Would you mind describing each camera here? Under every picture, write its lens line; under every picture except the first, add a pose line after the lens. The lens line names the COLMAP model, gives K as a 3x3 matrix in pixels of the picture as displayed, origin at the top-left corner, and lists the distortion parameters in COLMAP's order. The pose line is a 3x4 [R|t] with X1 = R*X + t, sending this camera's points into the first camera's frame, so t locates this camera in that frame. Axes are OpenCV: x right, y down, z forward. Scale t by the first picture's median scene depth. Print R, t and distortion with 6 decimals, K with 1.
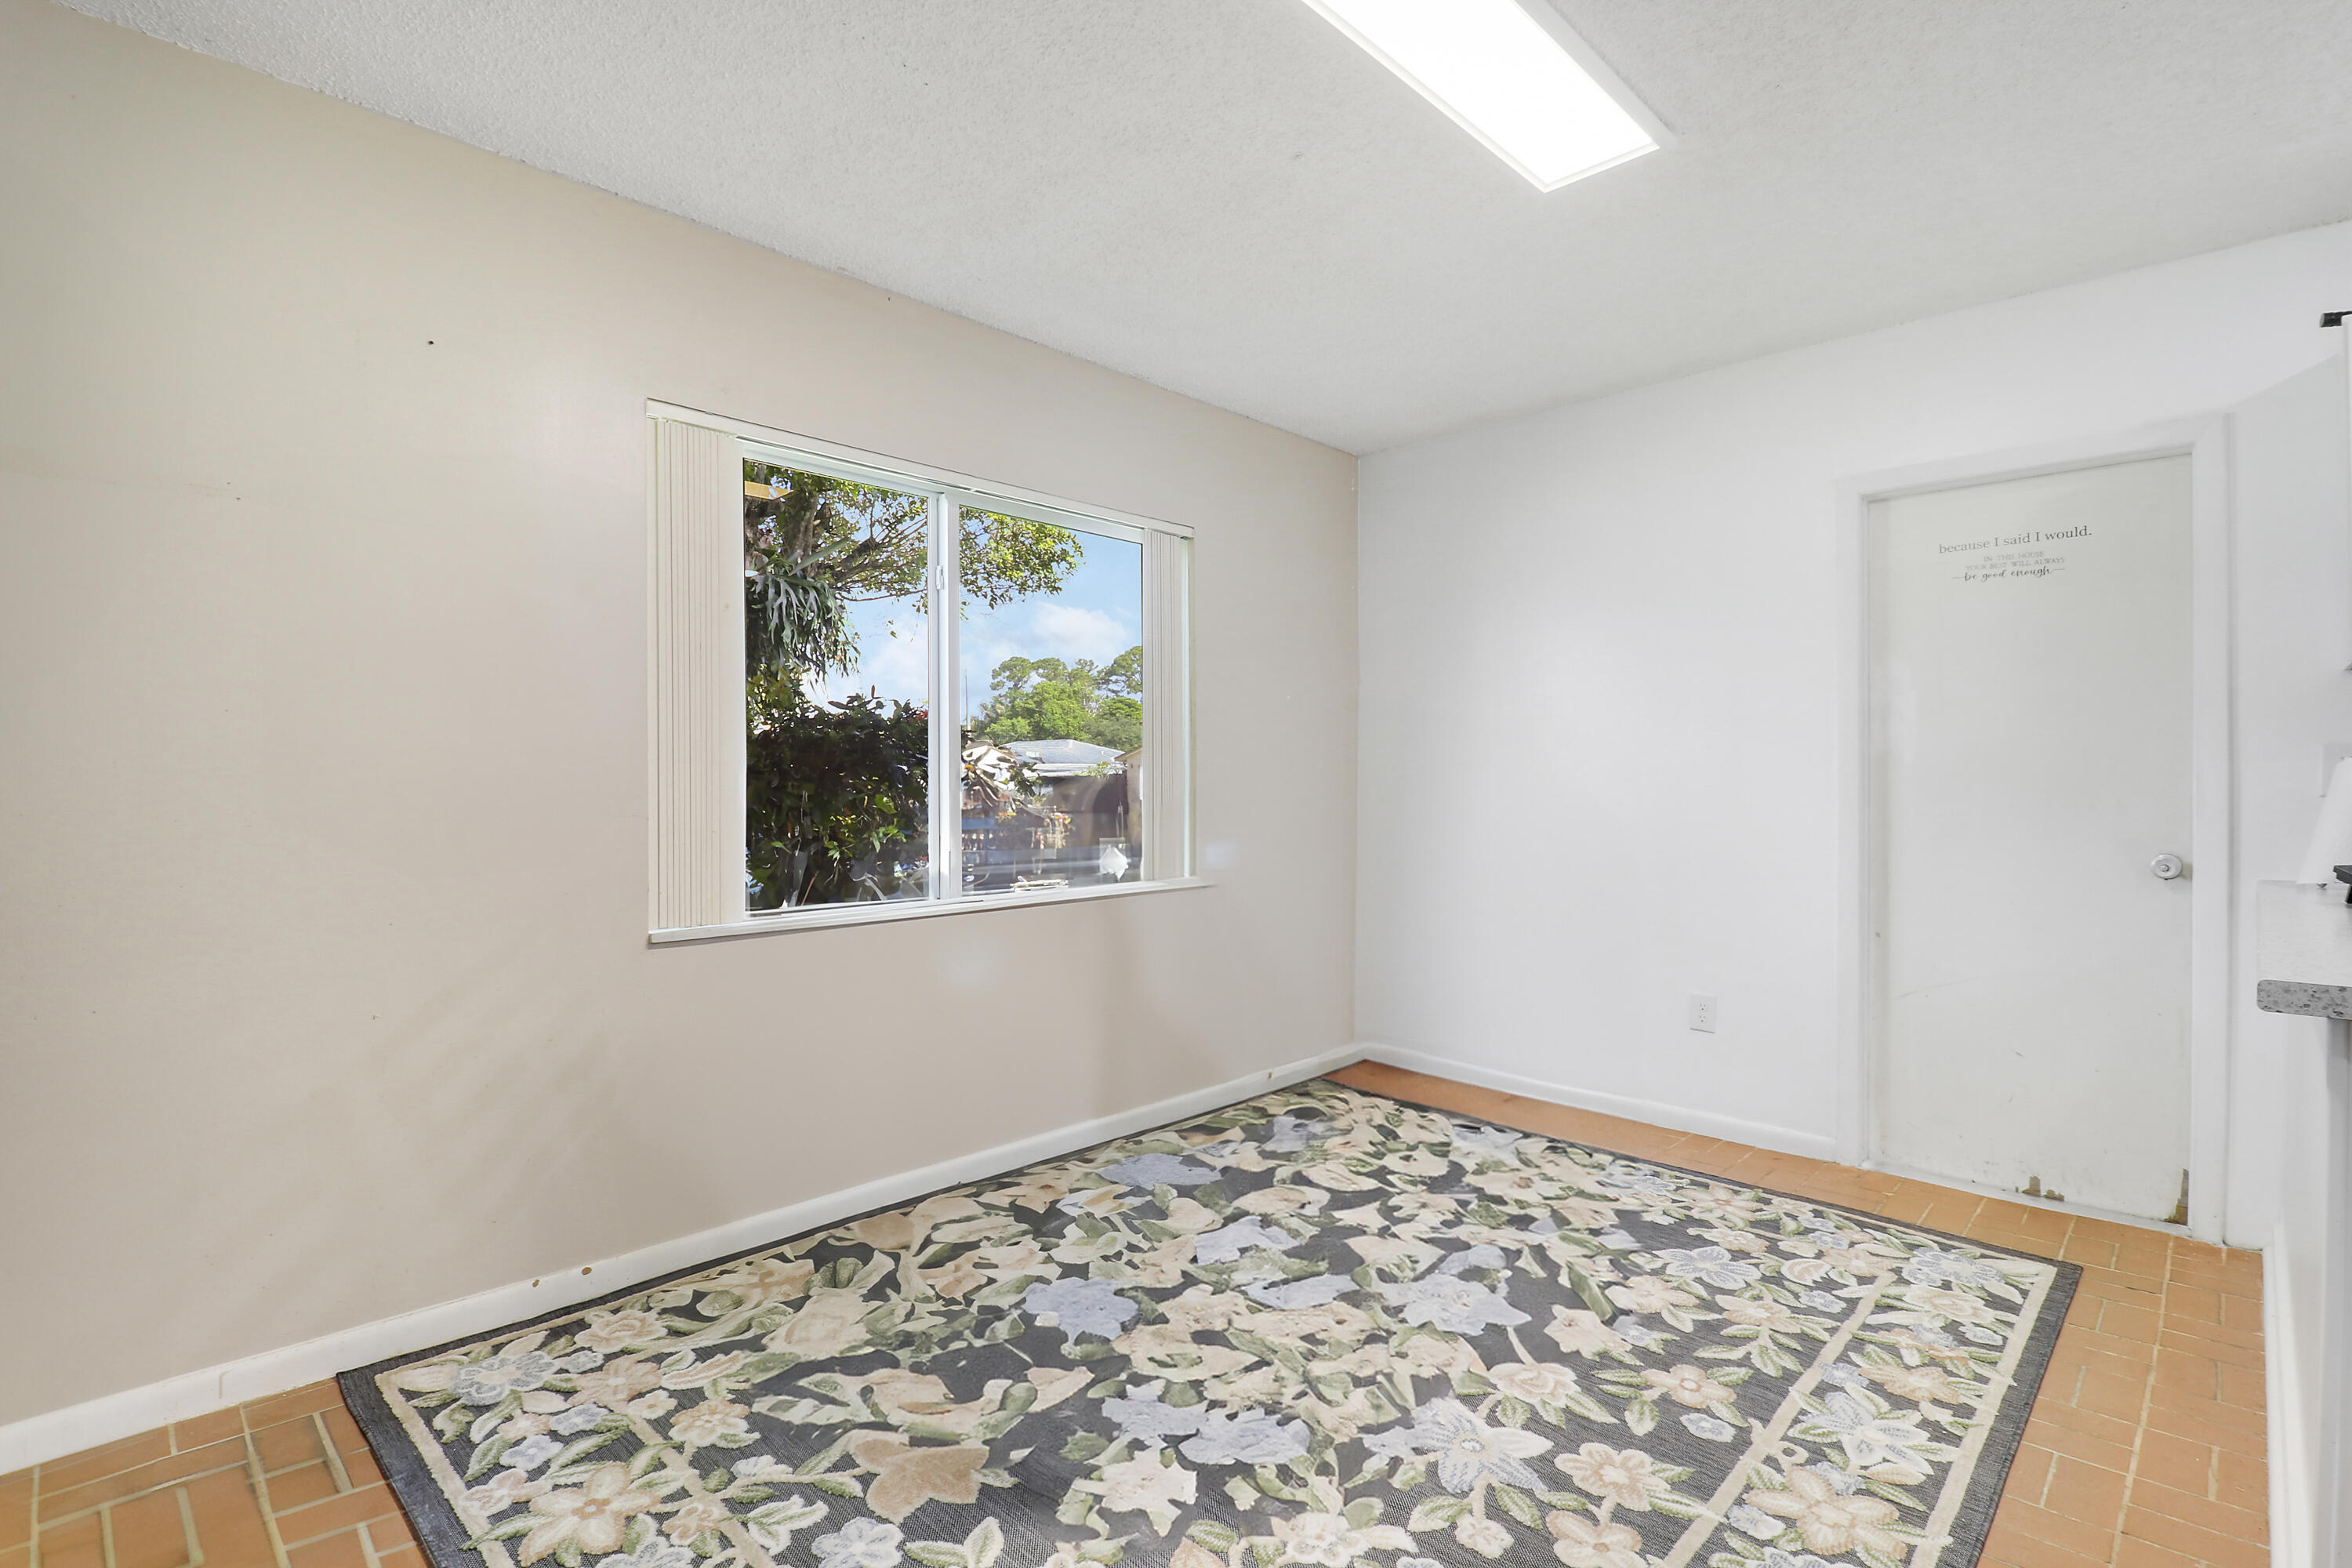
lens RADIAL K [[1139.7, 0, 1179.4], [0, 1139.7, 804.2], [0, 0, 1]] dist [0.000298, -0.019845]
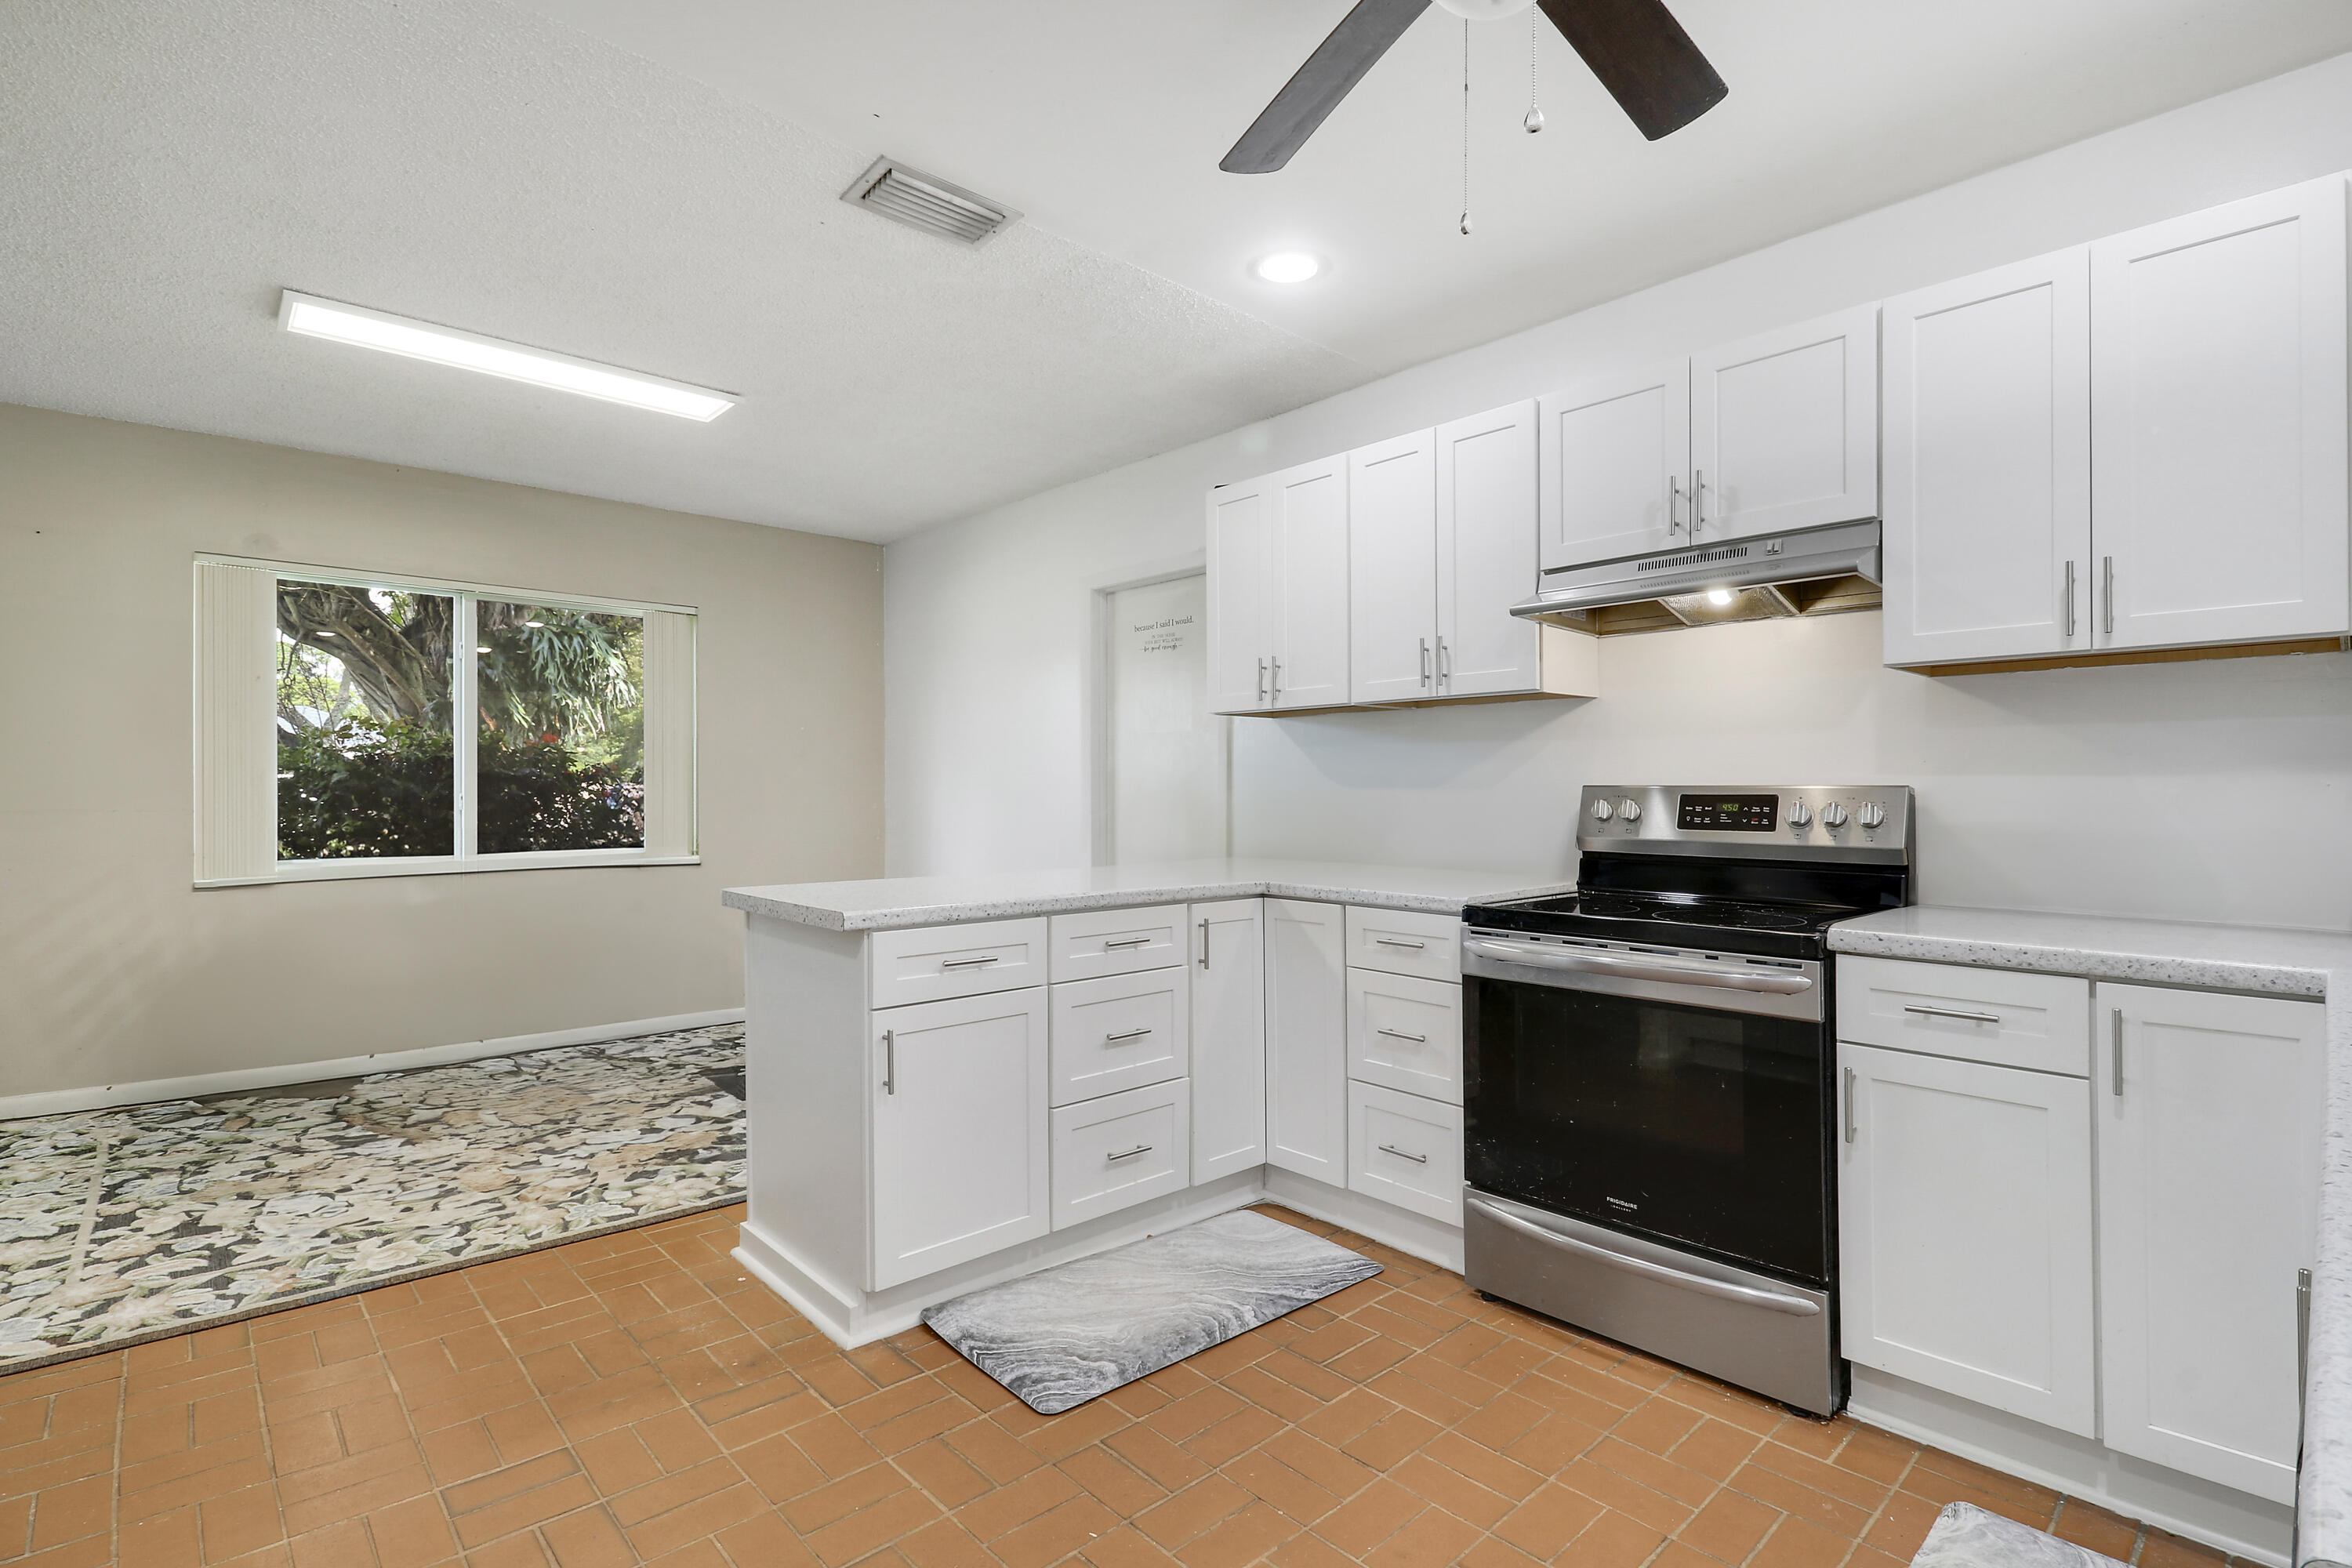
lens RADIAL K [[1123.4, 0, 1176.0], [0, 1123.4, 784.0], [0, 0, 1]] dist [-0.000192, -0.019692]
pose [[0.999234, 0.001223, -0.039124, 0.760994], [-0.002164, 0.999709, -0.024010, 0.005903], [0.039083, 0.024076, 0.998946, -0.407658]]
